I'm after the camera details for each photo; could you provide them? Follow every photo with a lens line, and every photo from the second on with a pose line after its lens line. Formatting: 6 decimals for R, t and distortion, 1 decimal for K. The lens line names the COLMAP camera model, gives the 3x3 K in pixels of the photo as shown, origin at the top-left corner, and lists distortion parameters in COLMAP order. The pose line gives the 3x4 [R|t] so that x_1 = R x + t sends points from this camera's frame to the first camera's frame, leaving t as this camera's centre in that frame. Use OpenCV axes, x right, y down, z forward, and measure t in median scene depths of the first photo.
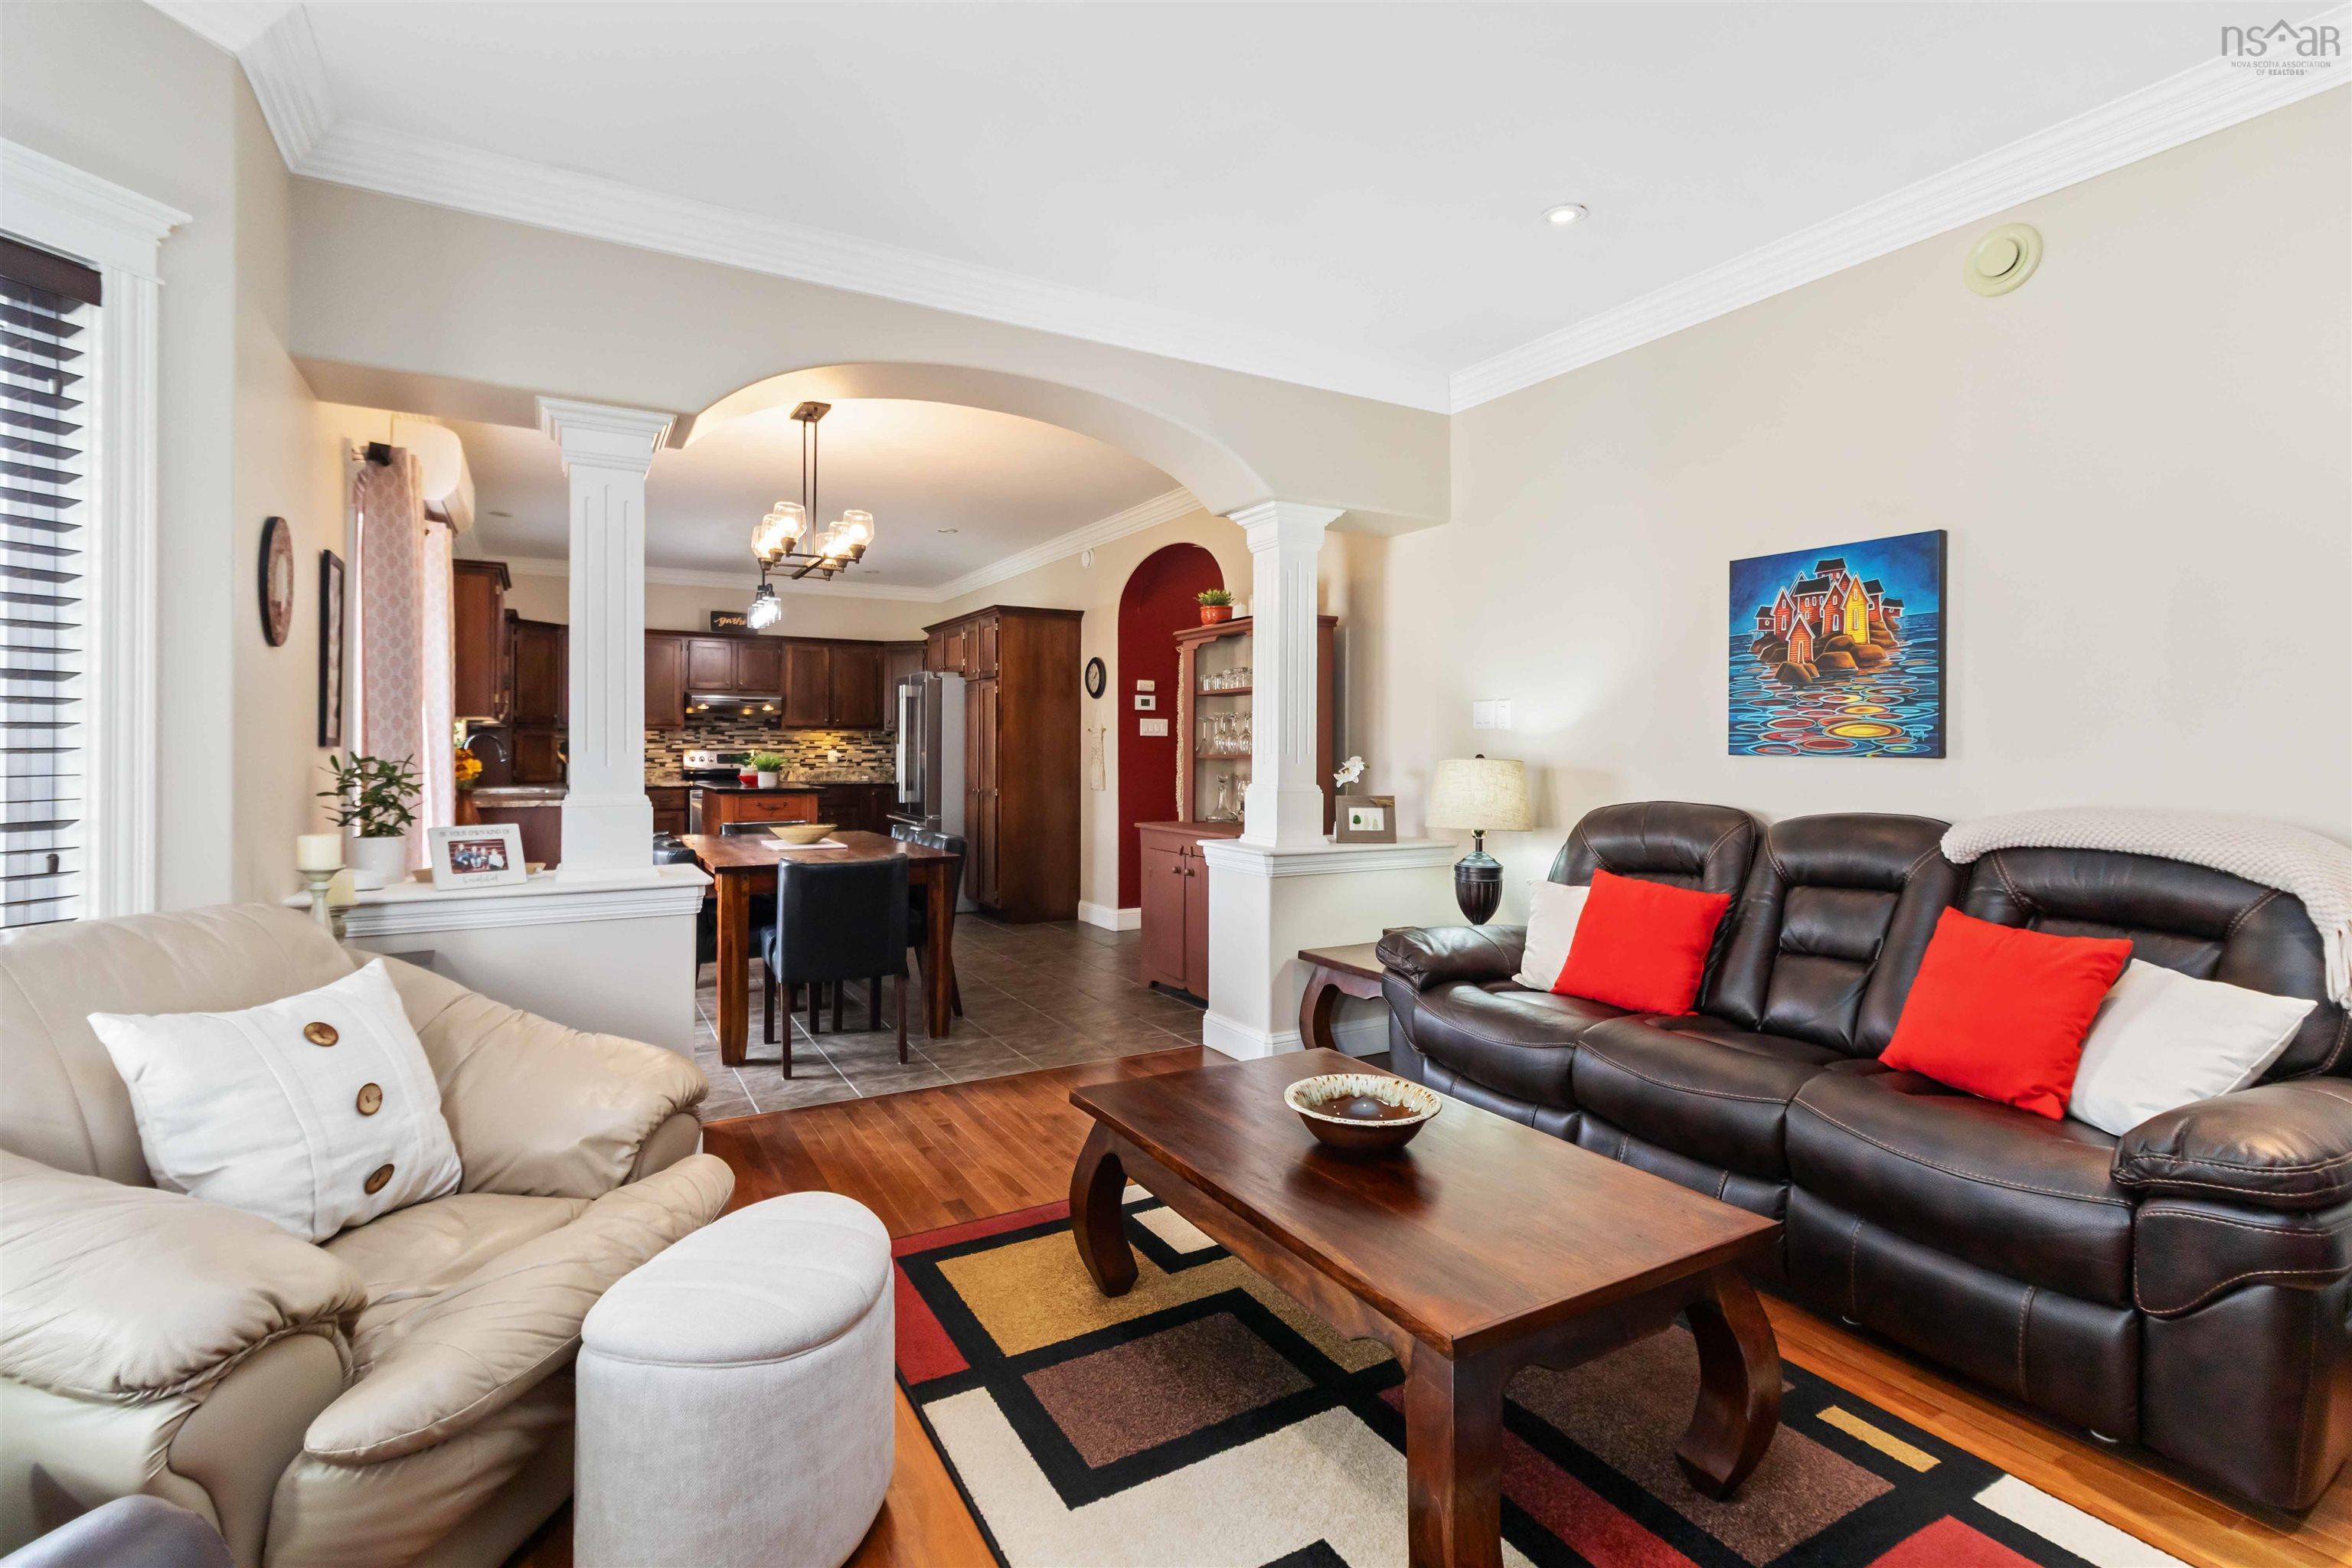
lens RADIAL K [[1109.9, 0, 1193.6], [0, 1109.9, 730.1], [0, 0, 1]] dist [0.001500, -0.000369]
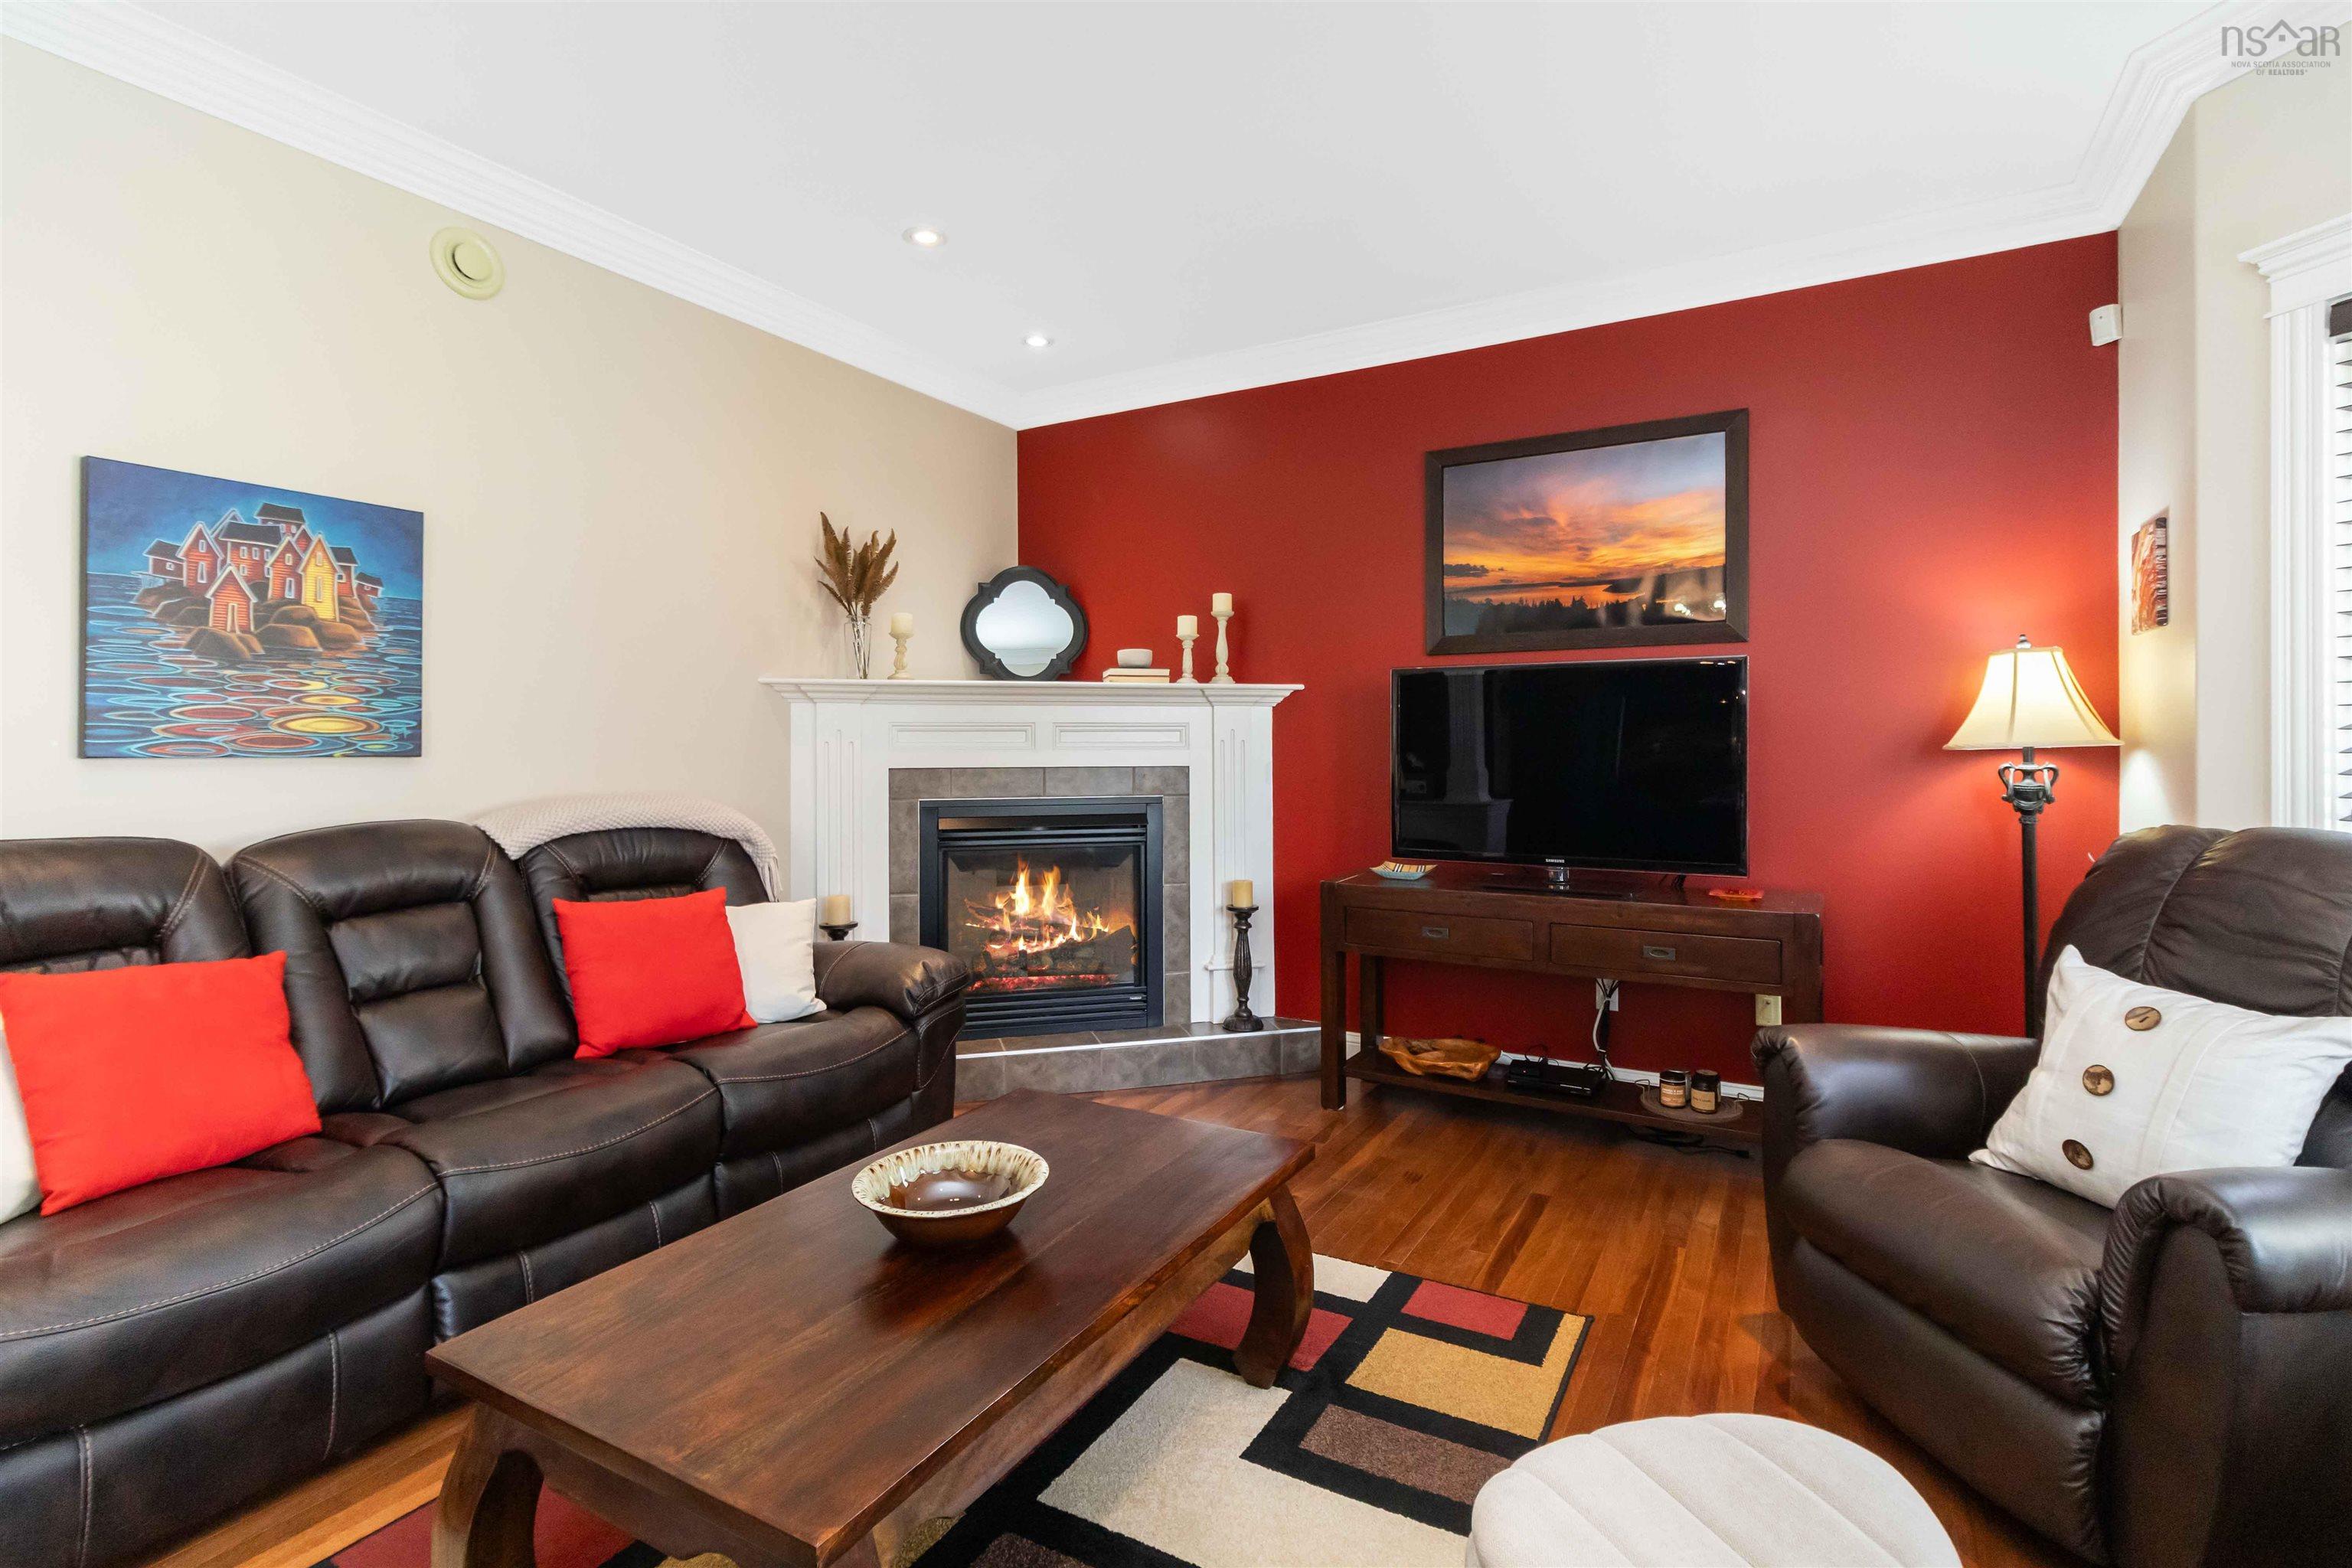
lens RADIAL K [[1098.5, 0, 1197.7], [0, 1098.5, 747.4], [0, 0, 1]] dist [-0.000277, 0.000948]
pose [[-0.504652, -0.003105, 0.863317, -0.423989], [-0.009764, 0.999950, -0.002111, 0.012127], [-0.863268, -0.009495, -0.504657, 0.836696]]
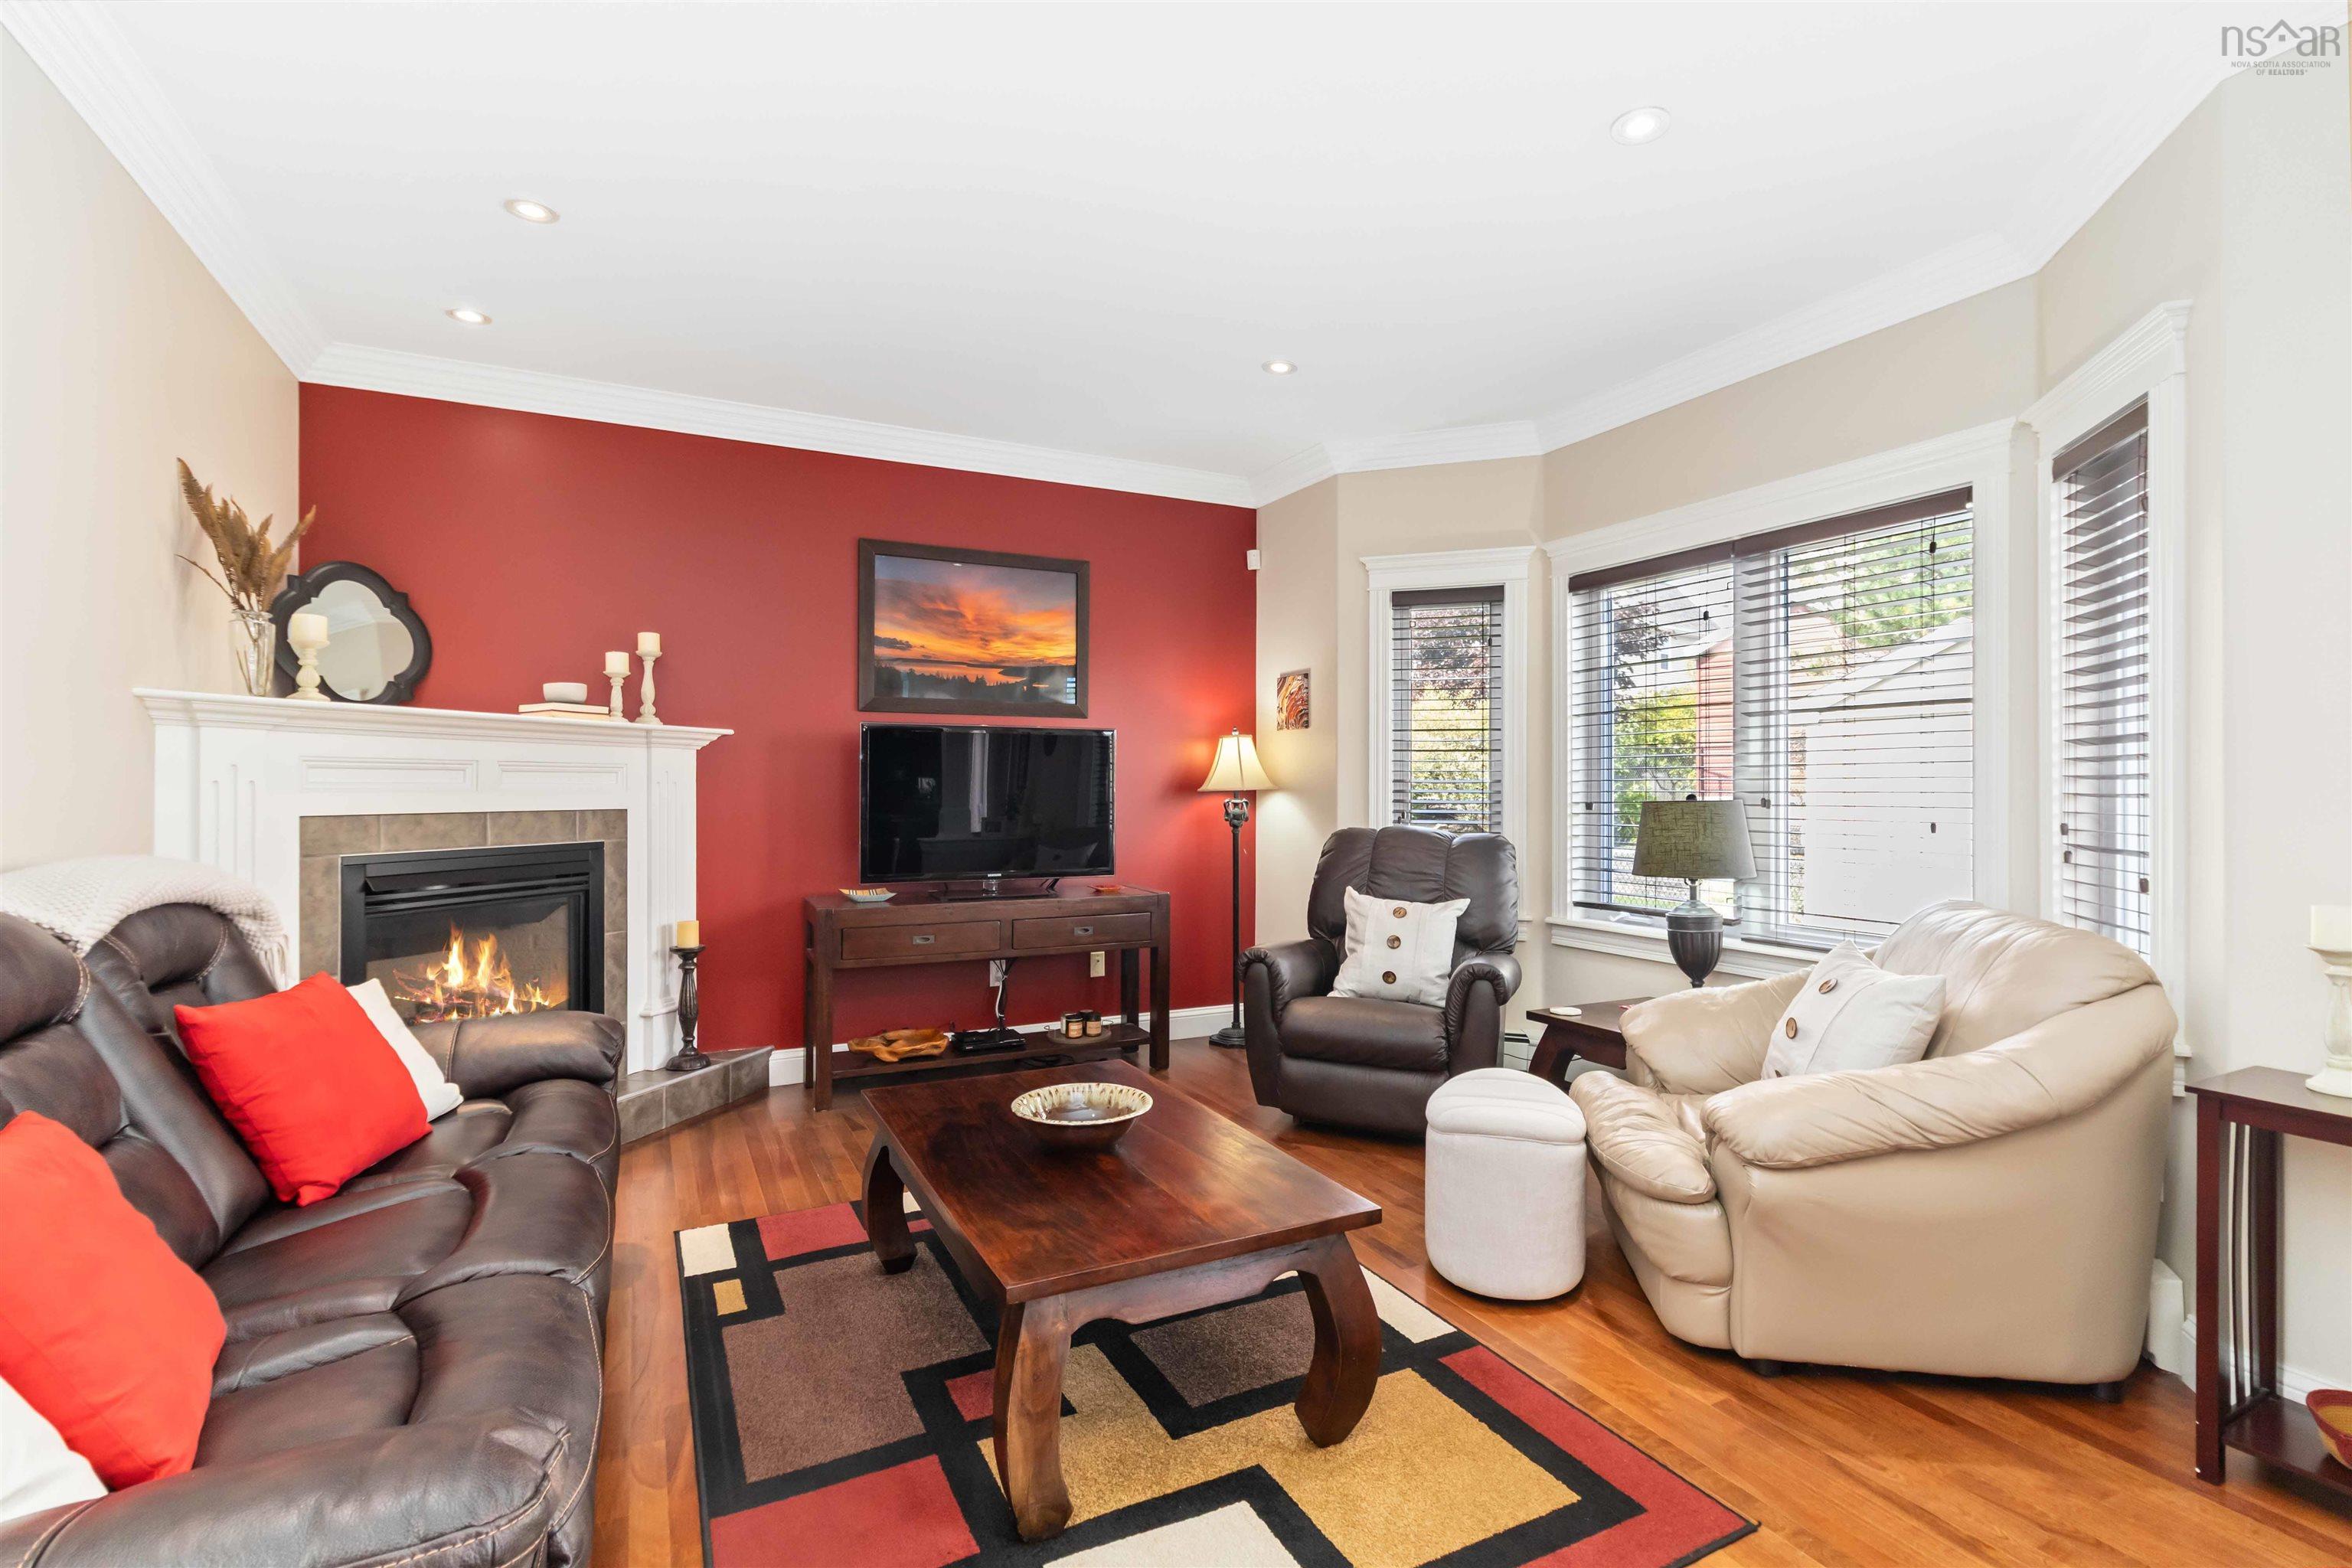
lens RADIAL K [[1091.8, 0, 1191.8], [0, 1091.8, 783.4], [0, 0, 1]] dist [0.001386, -0.000246]
pose [[-0.998306, -0.003831, 0.058051, -0.012359], [-0.004819, 0.999846, -0.016900, 0.020711], [-0.057977, -0.017151, -0.998171, 1.396654]]
